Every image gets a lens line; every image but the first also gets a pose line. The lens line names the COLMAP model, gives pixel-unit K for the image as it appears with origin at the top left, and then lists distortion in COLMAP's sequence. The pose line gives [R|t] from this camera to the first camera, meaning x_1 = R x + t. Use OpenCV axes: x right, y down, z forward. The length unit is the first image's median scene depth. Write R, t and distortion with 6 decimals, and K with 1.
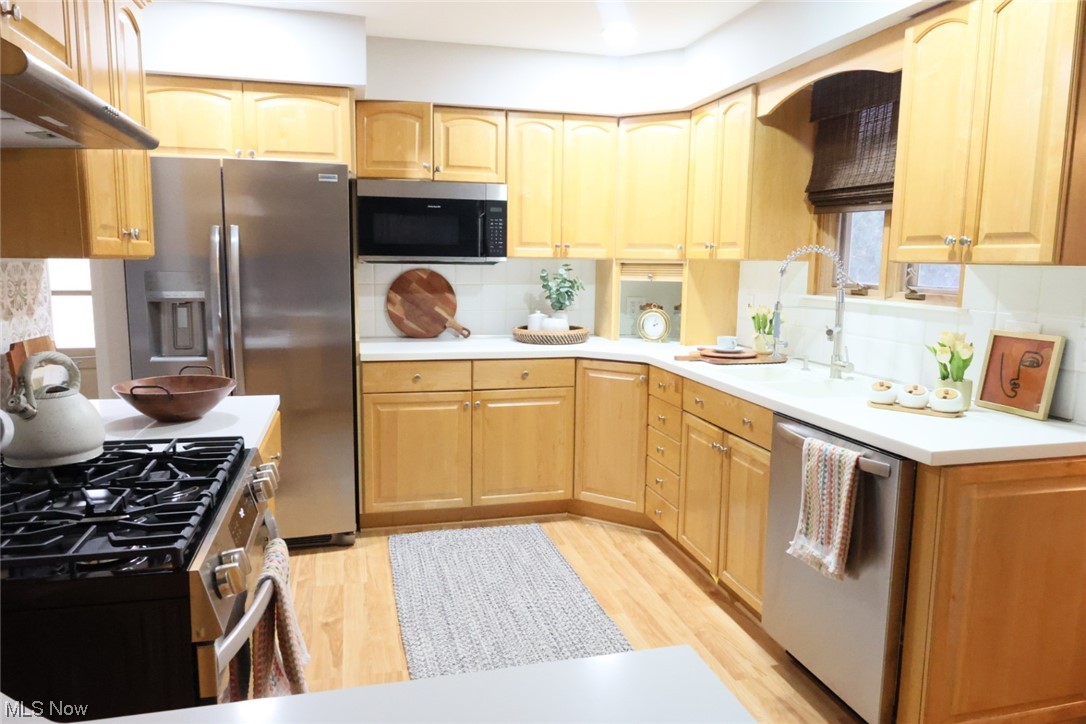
lens RADIAL K [[740.6, 0, 544.7], [0, 740.6, 359.8], [0, 0, 1]] dist [-0.011546, 0.000652]
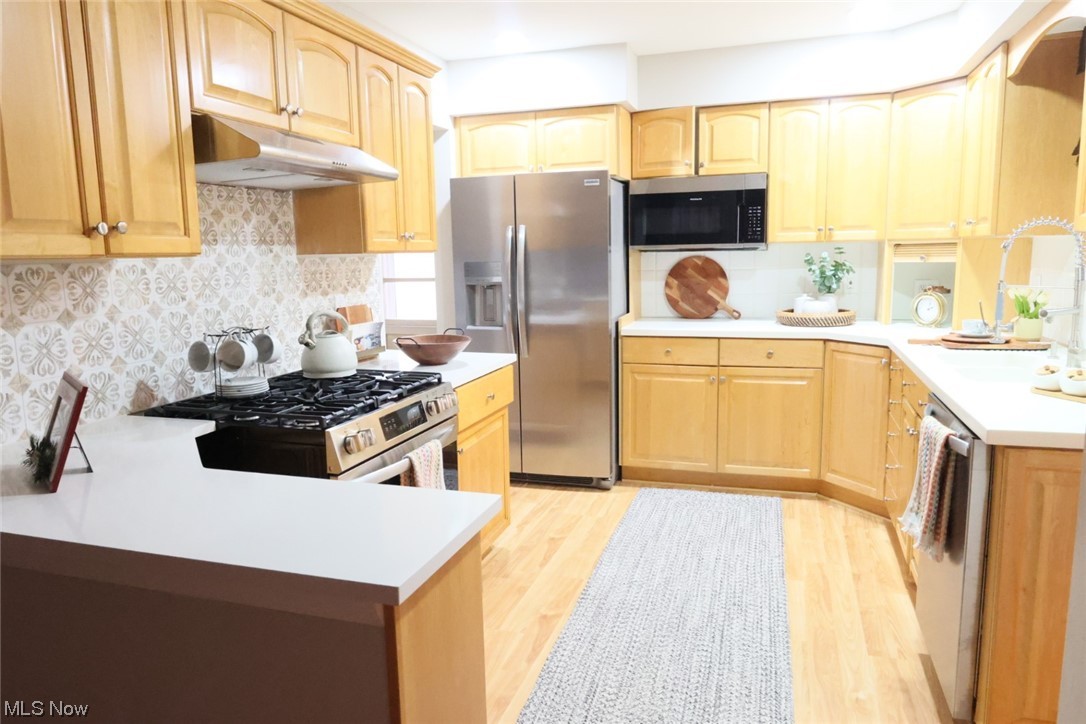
lens RADIAL K [[740.6, 0, 542.3], [0, 740.6, 359.5], [0, 0, 1]] dist [-0.011546, 0.000652]
pose [[0.841990, 0.047613, -0.537388, 0.268848], [-0.041961, 0.998860, 0.022754, 0.017914], [0.537859, 0.003391, 0.843028, -0.059402]]
